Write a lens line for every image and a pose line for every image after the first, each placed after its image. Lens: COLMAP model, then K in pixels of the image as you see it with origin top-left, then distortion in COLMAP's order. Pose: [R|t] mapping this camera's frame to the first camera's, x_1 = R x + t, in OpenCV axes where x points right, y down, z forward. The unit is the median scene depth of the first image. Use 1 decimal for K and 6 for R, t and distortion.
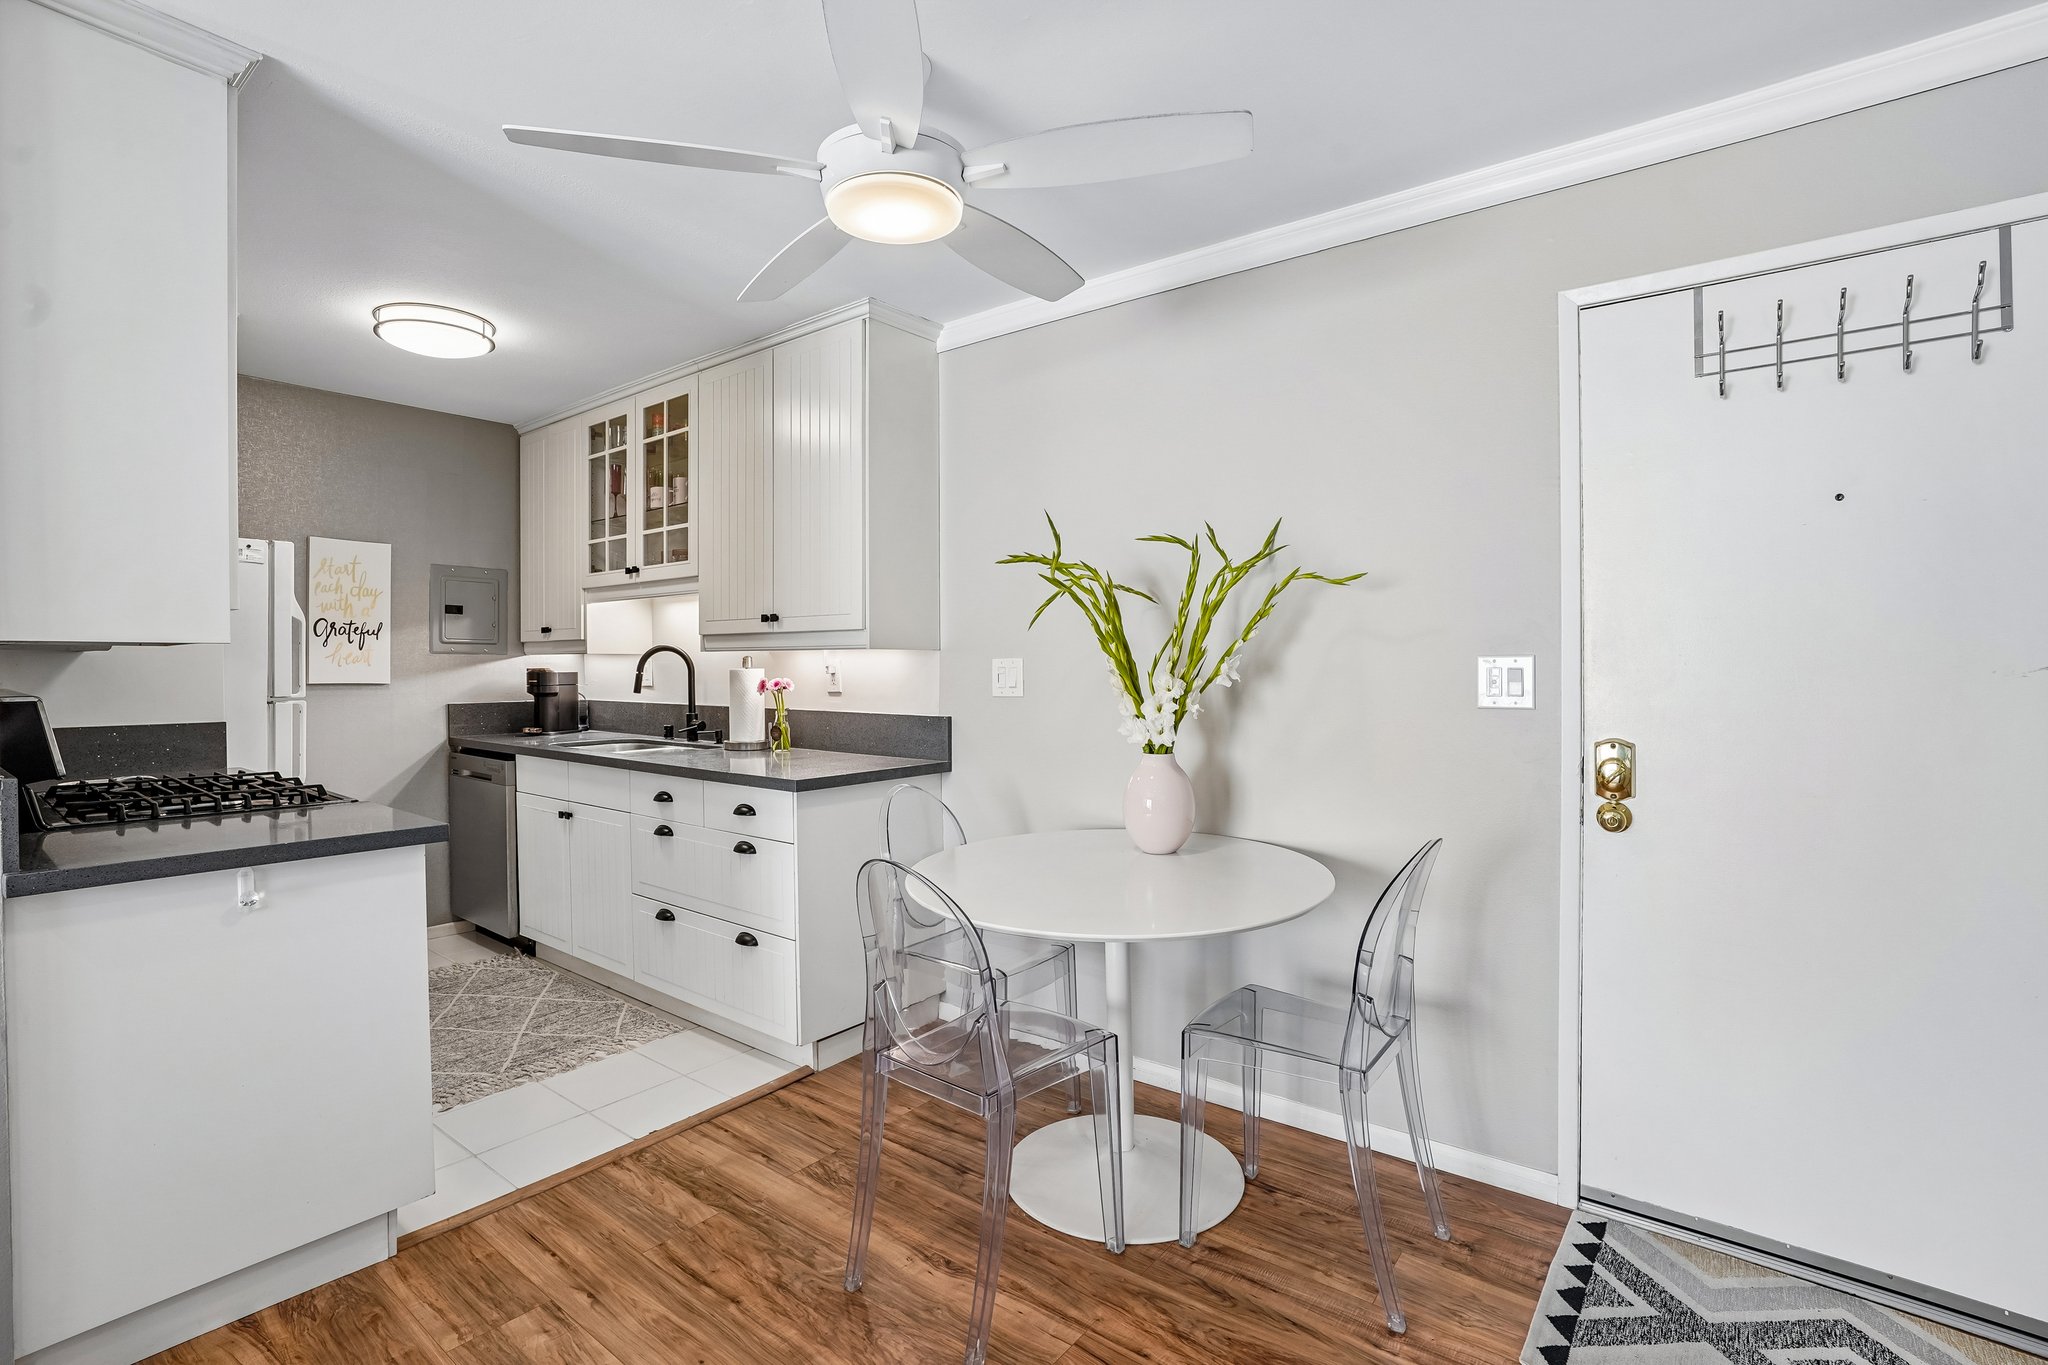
lens RADIAL K [[972.3, 0, 1016.6], [0, 972.3, 674.1], [0, 0, 1]] dist [-0.060544, 0.019879]
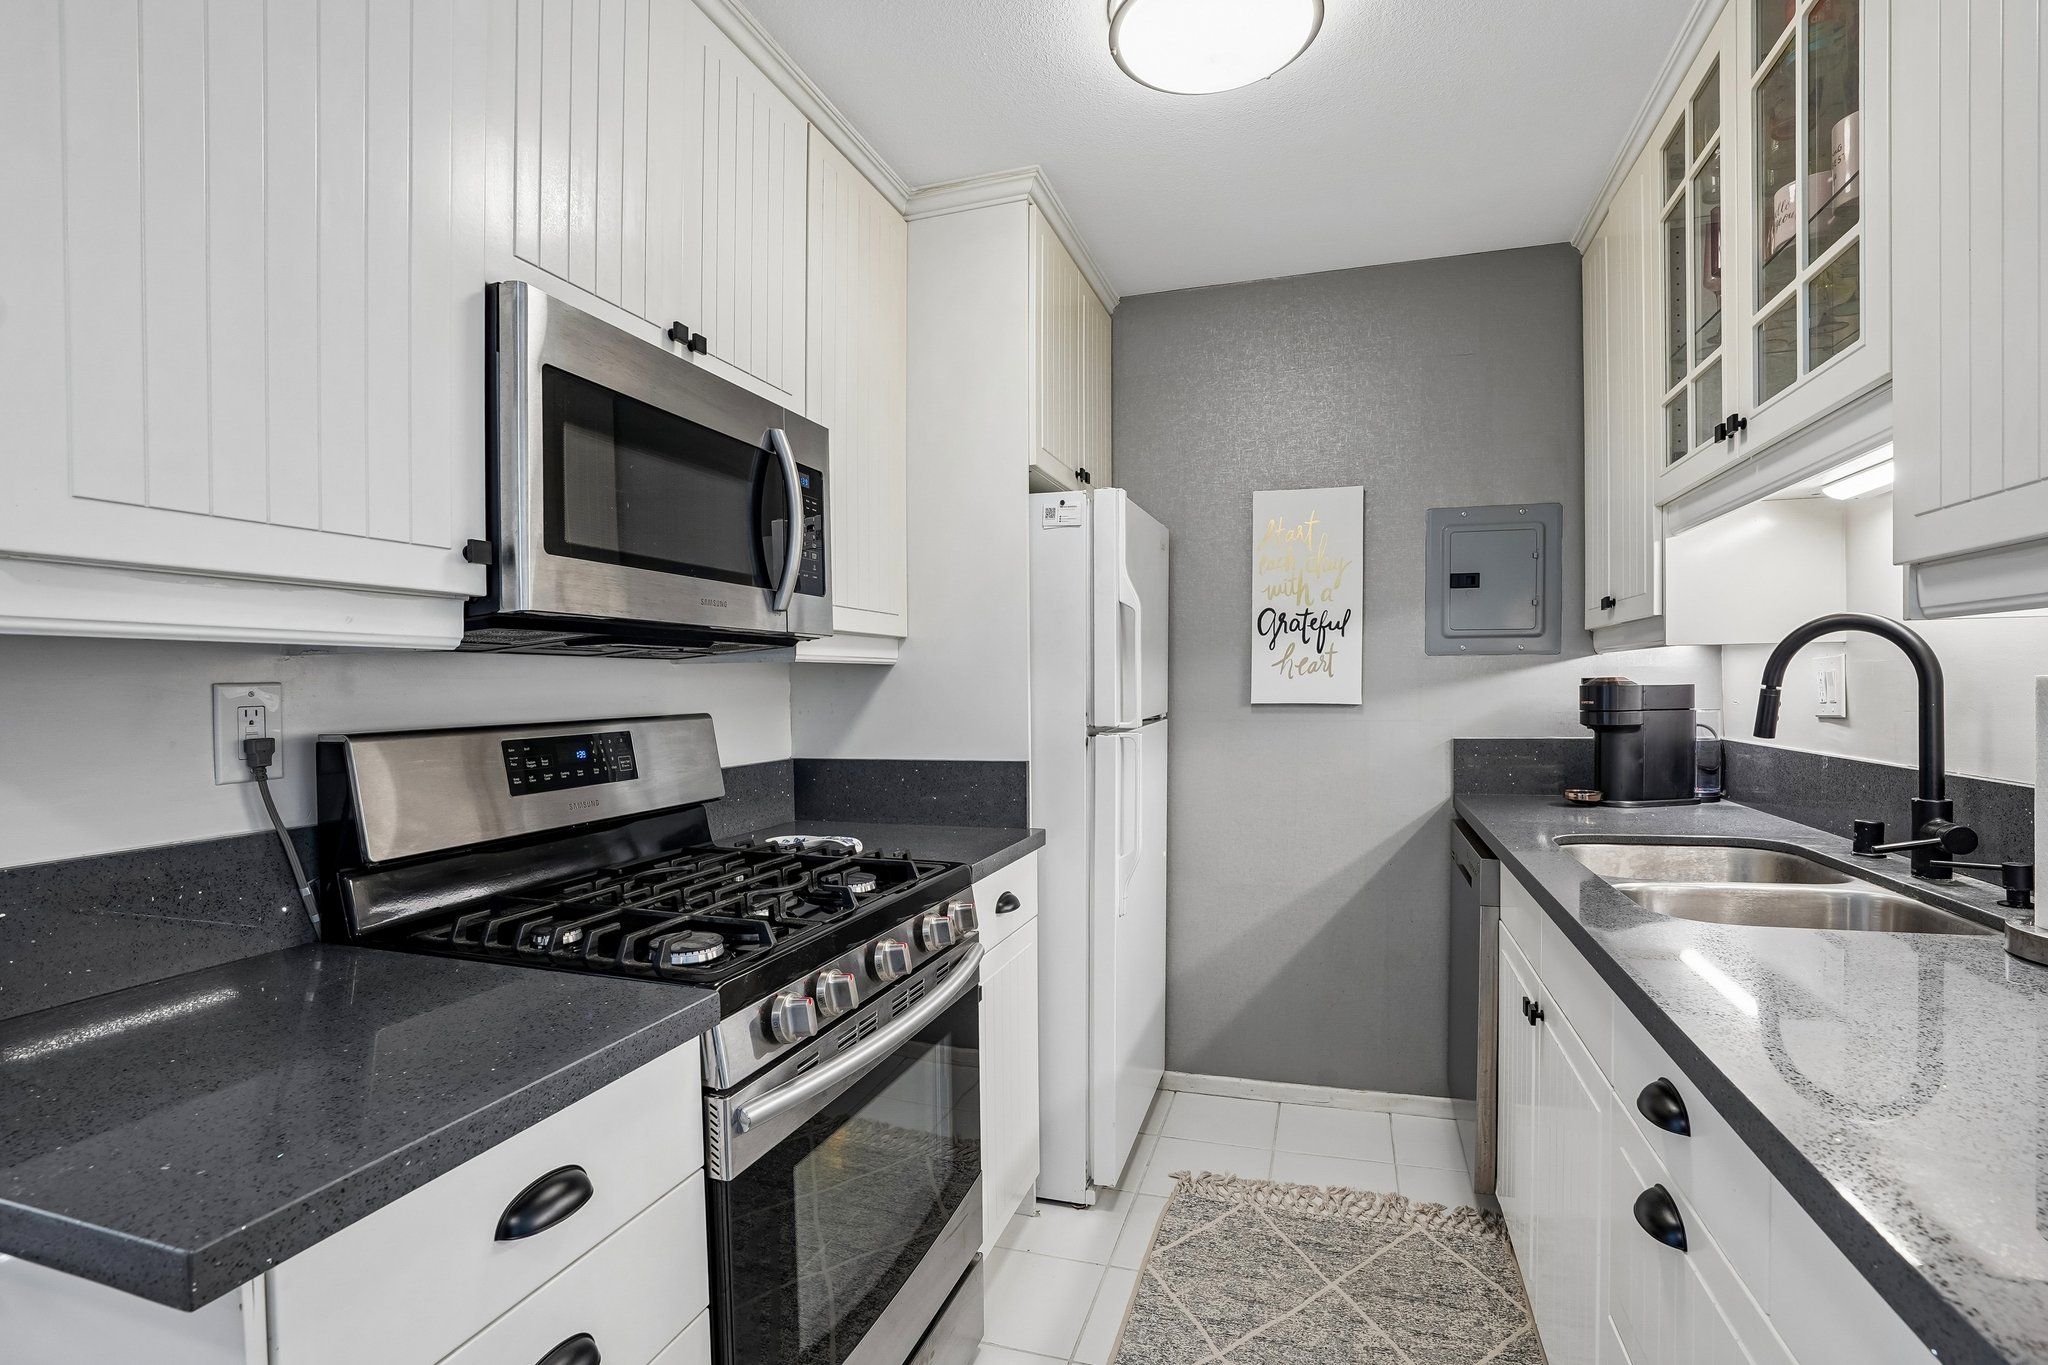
lens RADIAL K [[972.3, 0, 1025.6], [0, 972.3, 709.0], [0, 0, 1]] dist [-0.060544, 0.019879]
pose [[0.348808, 0.019671, -0.936988, -0.144511], [0.005614, 0.999718, 0.023078, -0.003307], [0.937177, -0.013310, 0.348599, 0.630955]]
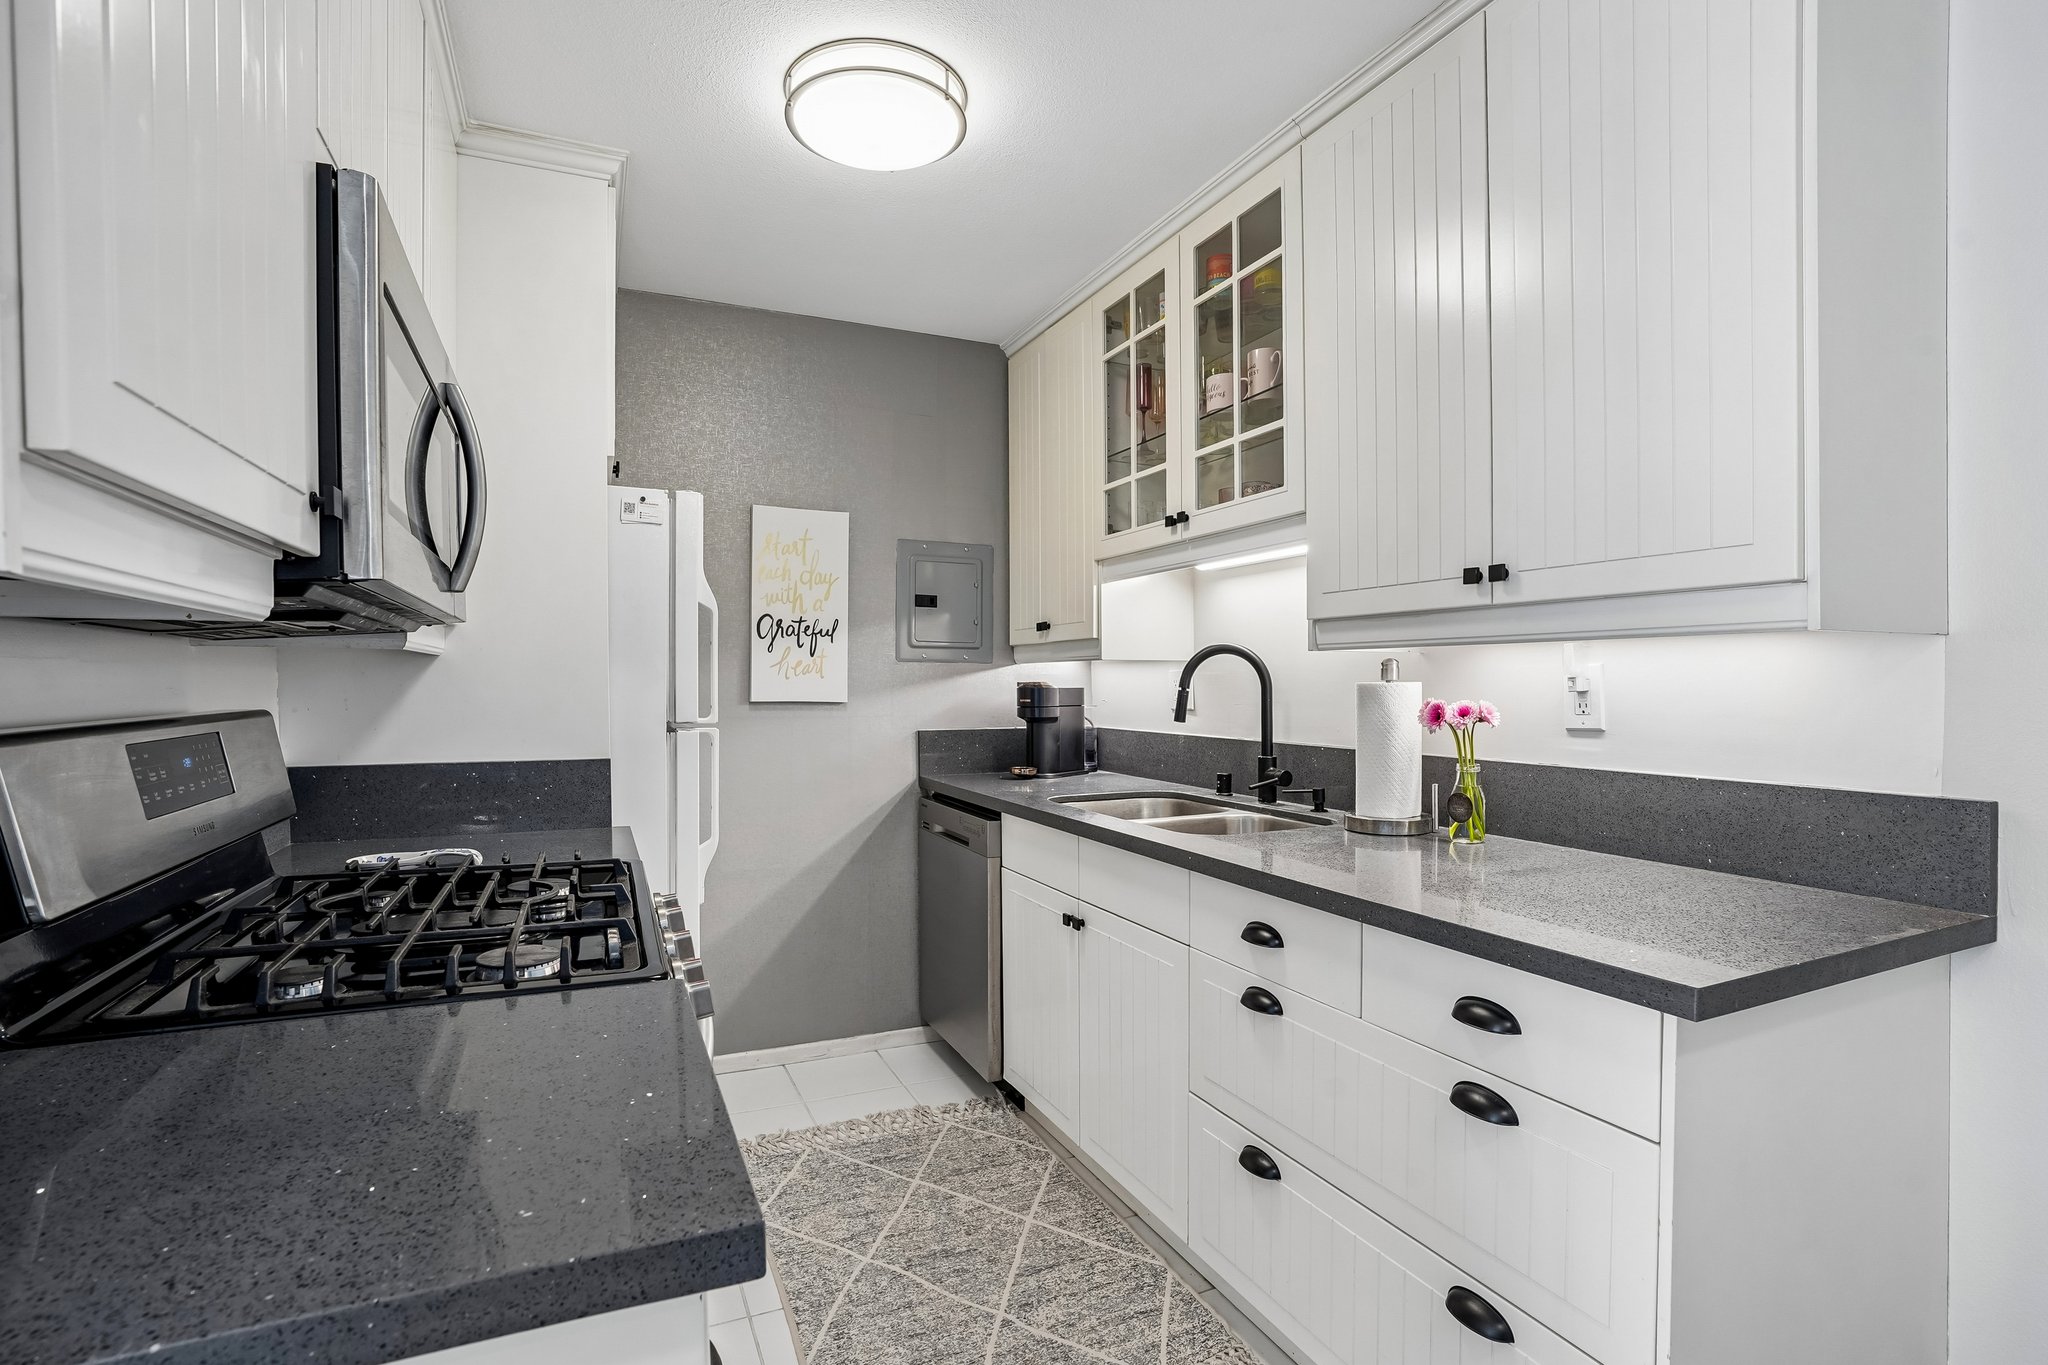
lens RADIAL K [[972.3, 0, 1023.9], [0, 972.3, 712.9], [0, 0, 1]] dist [-0.060544, 0.019879]
pose [[0.893906, 0.015333, -0.447992, -0.223429], [-0.005495, 0.999715, 0.023252, 0.000148], [0.448221, -0.018324, 0.893735, 0.435329]]
